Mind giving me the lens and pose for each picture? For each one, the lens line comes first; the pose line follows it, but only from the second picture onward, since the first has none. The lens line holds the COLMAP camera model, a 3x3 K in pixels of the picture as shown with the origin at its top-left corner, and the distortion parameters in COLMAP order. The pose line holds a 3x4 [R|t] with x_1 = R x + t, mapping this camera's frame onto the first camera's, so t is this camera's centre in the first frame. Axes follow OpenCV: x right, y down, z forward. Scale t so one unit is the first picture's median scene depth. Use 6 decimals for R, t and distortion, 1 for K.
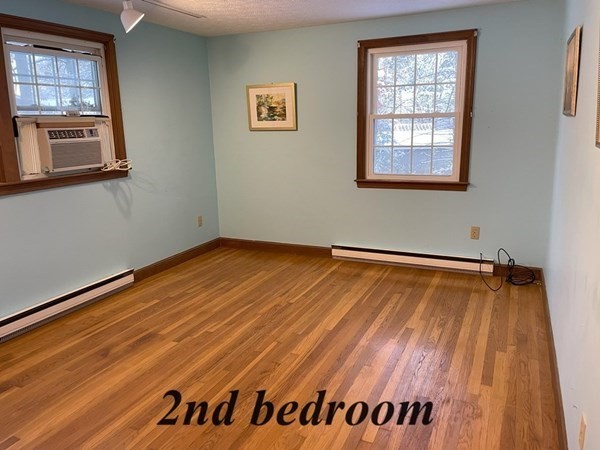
lens RADIAL K [[467.0, 0, 301.4], [0, 467.0, 222.8], [0, 0, 1]] dist [0.016387, 0.003342]
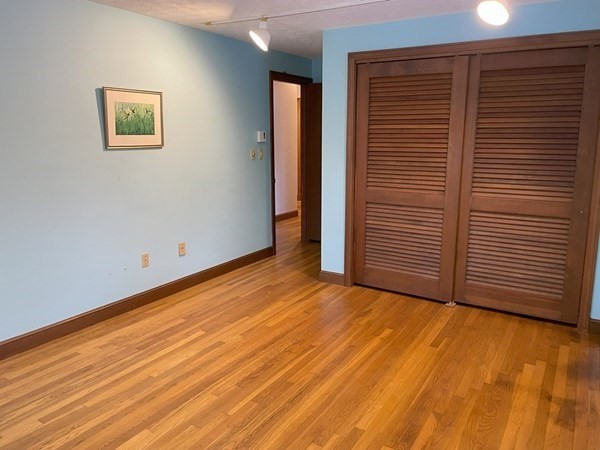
lens RADIAL K [[467.0, 0, 299.4], [0, 467.0, 225.5], [0, 0, 1]] dist [0.016387, 0.003342]
pose [[-0.992444, -0.003677, 0.122647, -0.272635], [0.044462, 0.920843, 0.387391, -0.342347], [-0.114363, 0.389917, -0.913721, 1.615227]]
